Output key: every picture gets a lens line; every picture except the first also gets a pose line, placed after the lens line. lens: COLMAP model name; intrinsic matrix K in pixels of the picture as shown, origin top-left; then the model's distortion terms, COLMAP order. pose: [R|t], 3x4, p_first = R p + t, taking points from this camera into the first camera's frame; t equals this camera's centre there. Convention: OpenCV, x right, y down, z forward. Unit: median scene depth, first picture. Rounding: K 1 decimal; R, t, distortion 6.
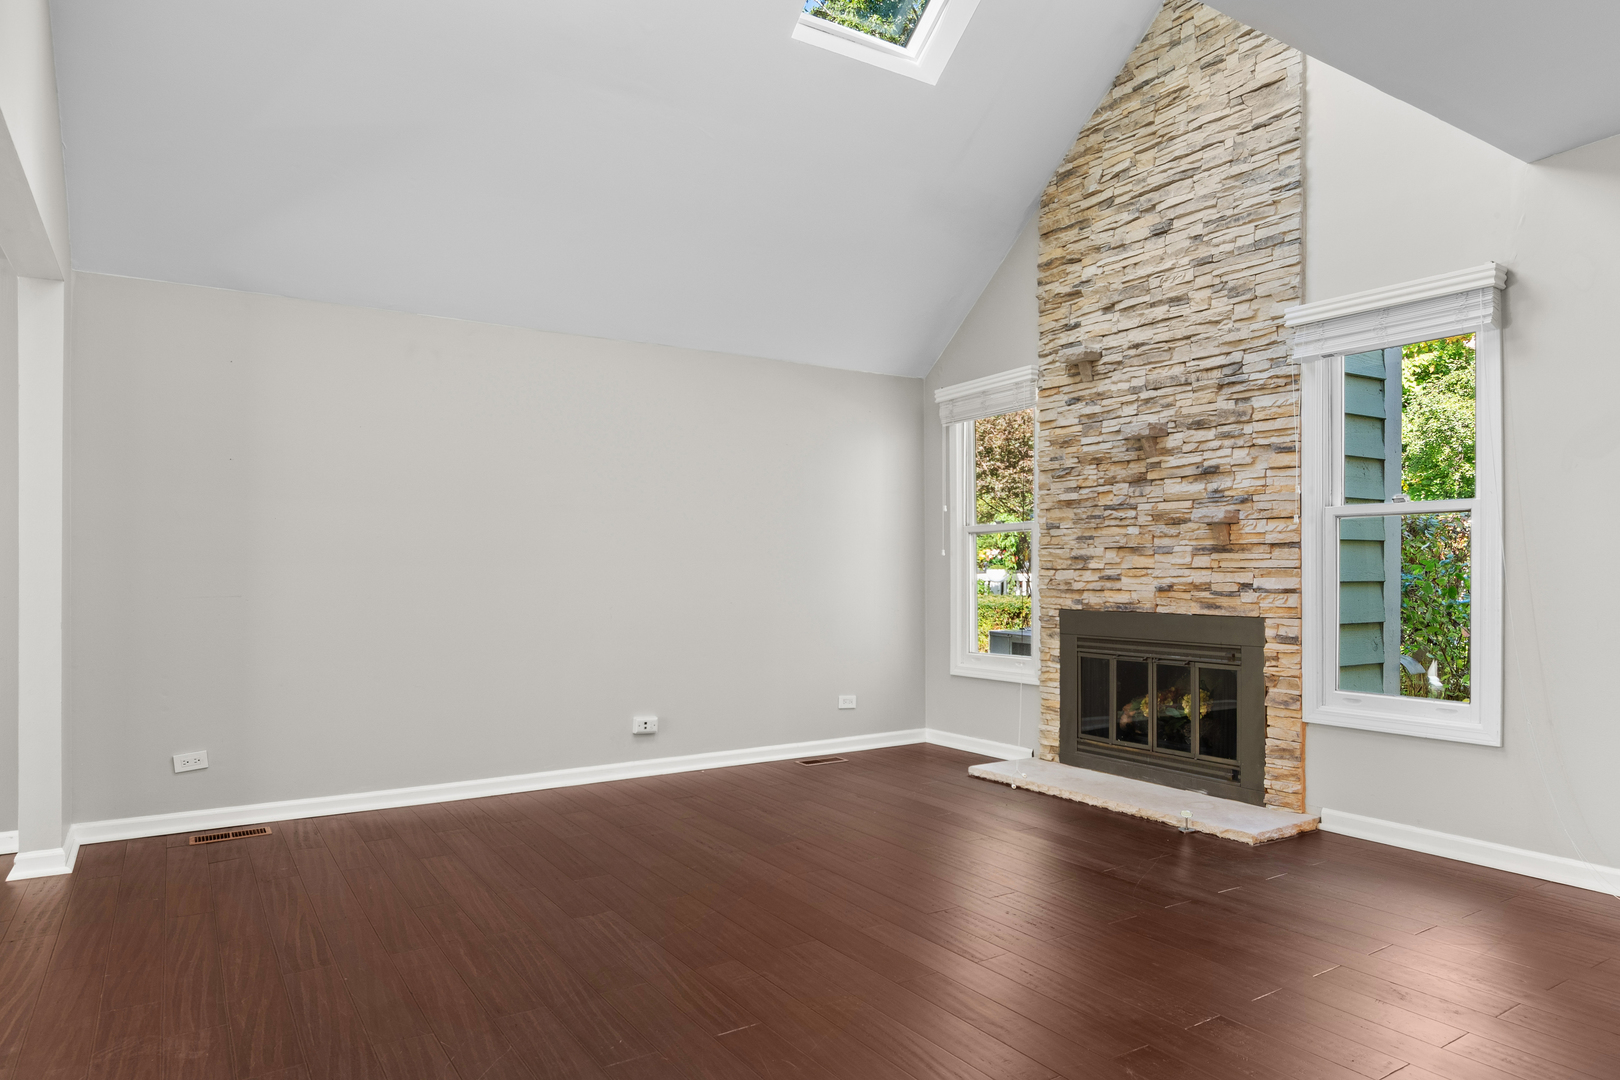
lens RADIAL K [[1006.0, 0, 809.0], [0, 1006.0, 569.3], [0, 0, 1]] dist [-0.019034, -0.001181]
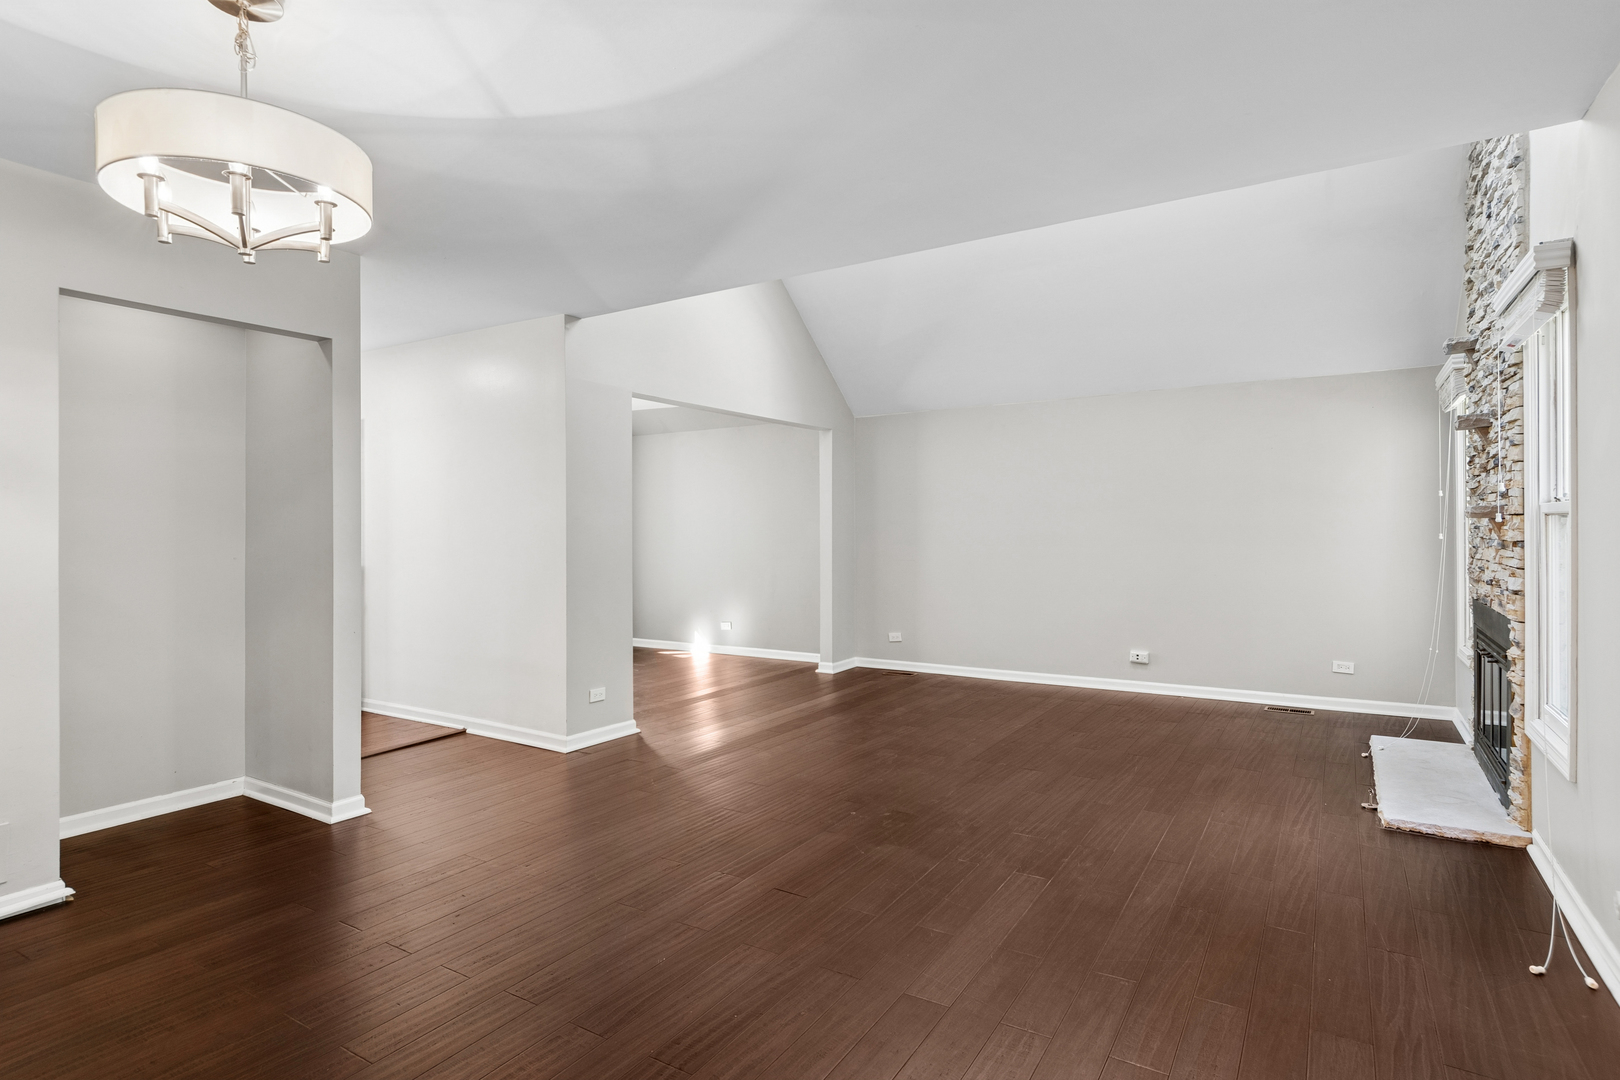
lens RADIAL K [[837.1, 0, 803.1], [0, 837.1, 510.0], [0, 0, 1]] dist [0.000525, 0.000060]
pose [[0.425587, -0.021565, -0.904661, 0.816531], [0.007373, 0.999765, -0.020363, -0.040440], [0.904888, 0.001996, 0.425646, 0.049432]]
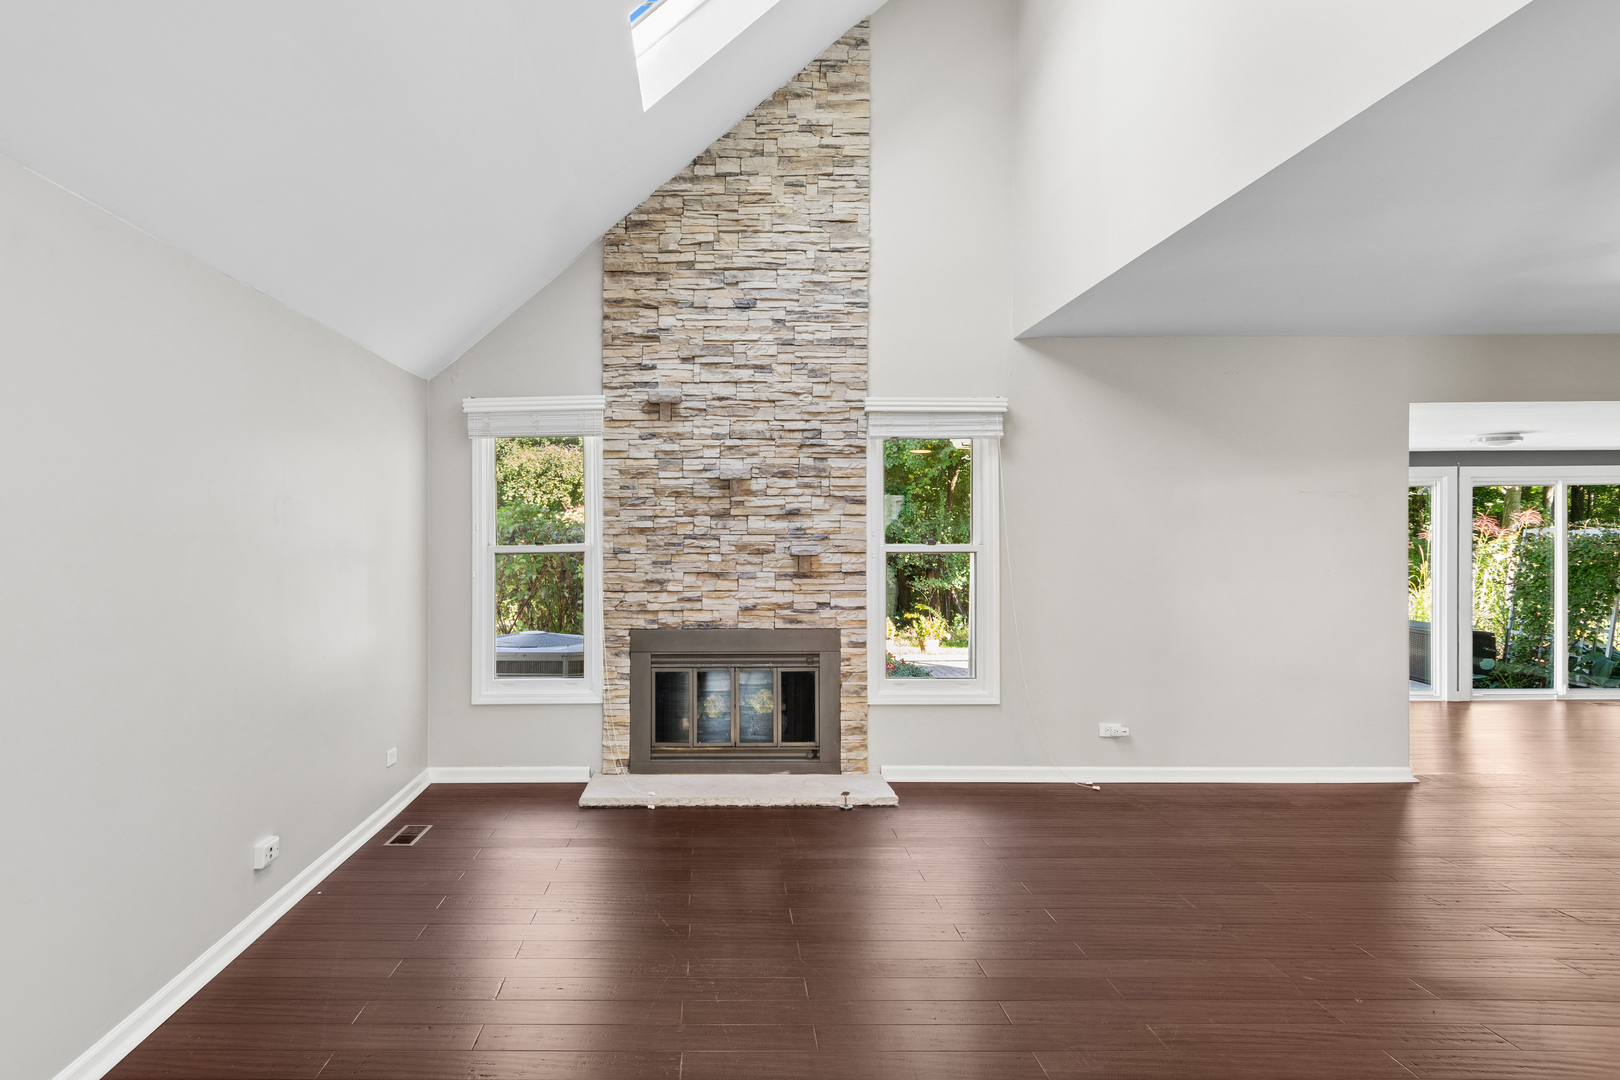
lens RADIAL K [[870.7, 0, 767.0], [0, 870.7, 539.2], [0, 0, 1]] dist [-0.002264, -0.000356]
pose [[0.539507, 0.004595, 0.841968, -0.504769], [0.000395, 0.999984, -0.005710, -0.056659], [-0.841981, 0.003414, 0.539497, 0.427191]]
